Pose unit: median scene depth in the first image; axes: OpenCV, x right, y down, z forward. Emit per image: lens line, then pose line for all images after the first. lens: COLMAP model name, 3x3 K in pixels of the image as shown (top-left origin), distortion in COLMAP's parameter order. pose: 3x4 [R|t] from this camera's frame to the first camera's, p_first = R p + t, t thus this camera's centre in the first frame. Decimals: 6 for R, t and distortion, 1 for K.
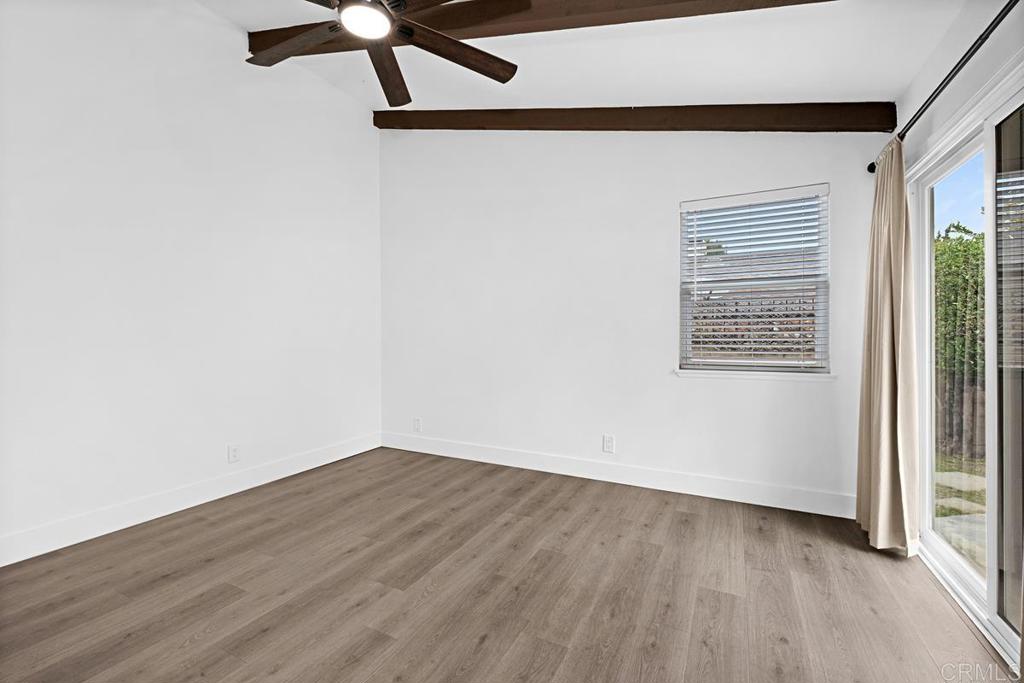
lens RADIAL K [[445.3, 0, 512.3], [0, 445.3, 333.1], [0, 0, 1]] dist [0.017977, -0.000126]
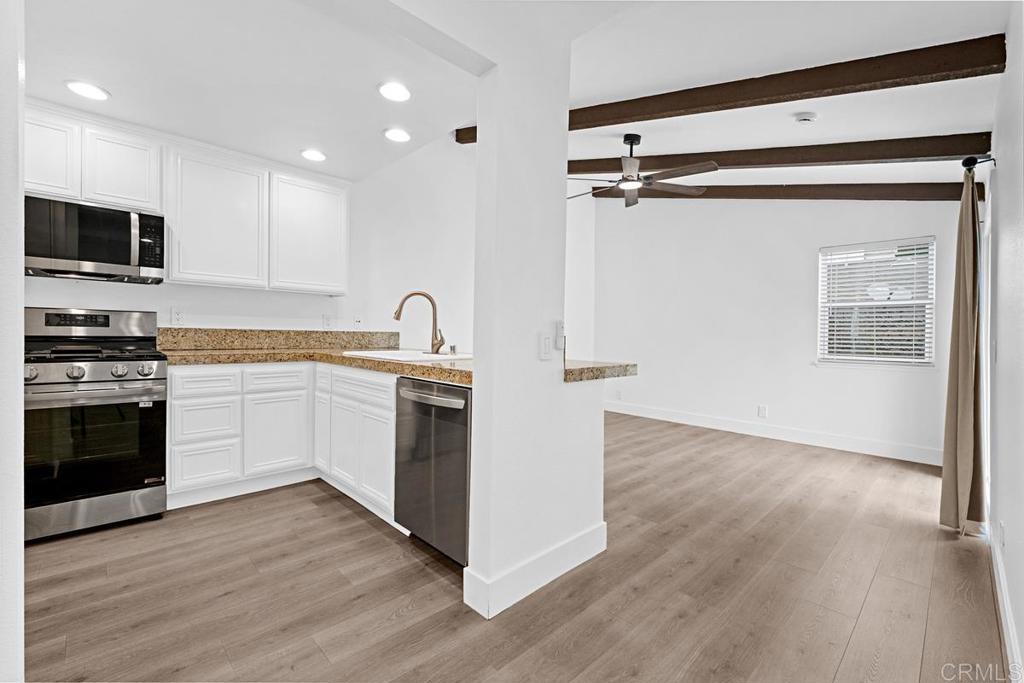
lens RADIAL K [[435.7, 0, 512.4], [0, 435.7, 338.0], [0, 0, 1]] dist [-0.001837, -0.005807]
pose [[0.944587, 0.022980, -0.327456, -0.127519], [-0.021426, 0.999736, 0.008353, 0.015826], [0.327561, -0.000874, 0.944830, -0.803365]]
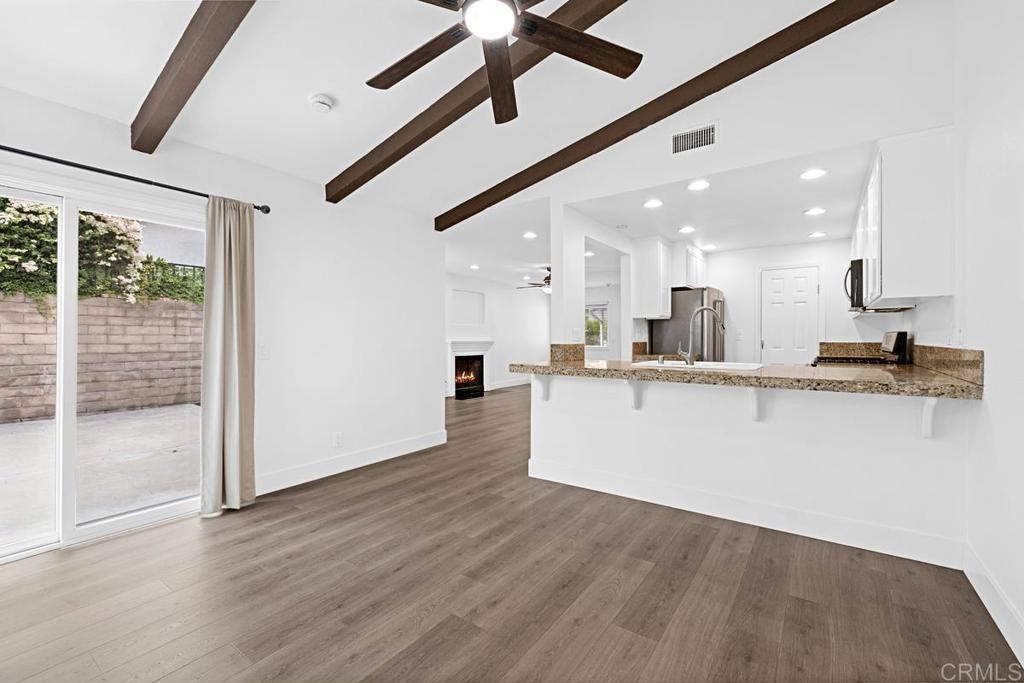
lens RADIAL K [[439.5, 0, 511.6], [0, 439.5, 336.5], [0, 0, 1]] dist [-0.002319, -0.000883]
pose [[-0.988445, 0.003960, 0.151531, -0.379407], [0.003776, 0.999992, -0.001504, -0.010595], [-0.151535, -0.000915, -0.988451, 1.414549]]
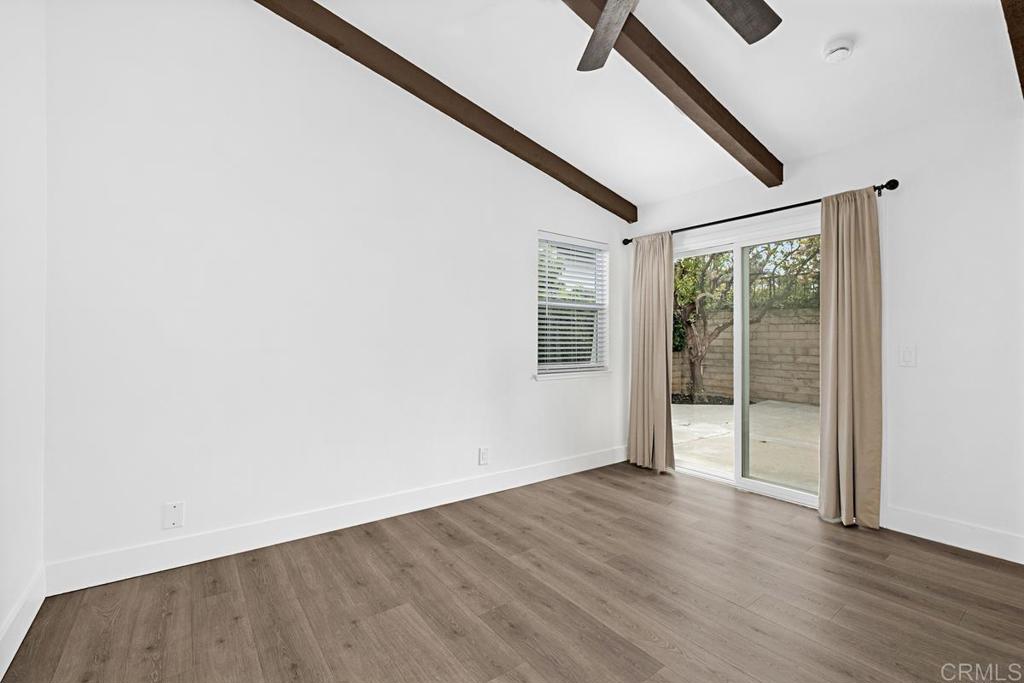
lens RADIAL K [[439.5, 0, 511.6], [0, 439.5, 336.5], [0, 0, 1]] dist [-0.002319, -0.000883]
pose [[0.444488, 0.015080, 0.895658, -0.797510], [-0.005383, 0.999885, -0.014163, -0.000610], [-0.895769, 0.001474, 0.444518, 0.664620]]
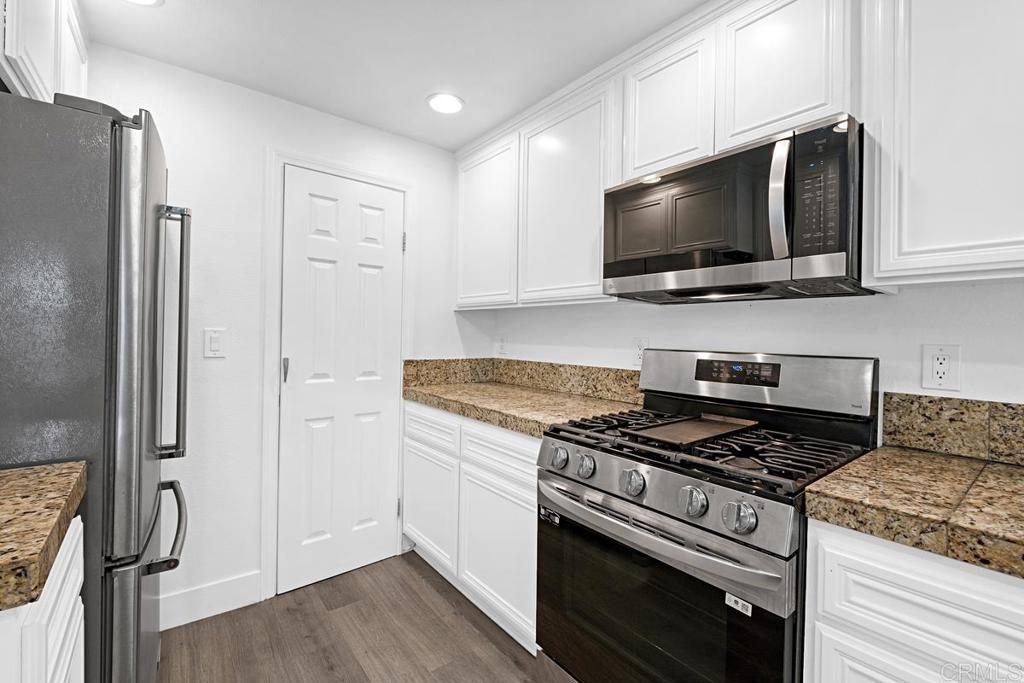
lens RADIAL K [[439.5, 0, 511.6], [0, 439.5, 336.5], [0, 0, 1]] dist [-0.002319, -0.000883]
pose [[-0.422087, -0.002929, -0.906551, -0.738479], [-0.019139, 0.999801, 0.005680, -0.039763], [0.906353, 0.019748, -0.422058, -0.219511]]
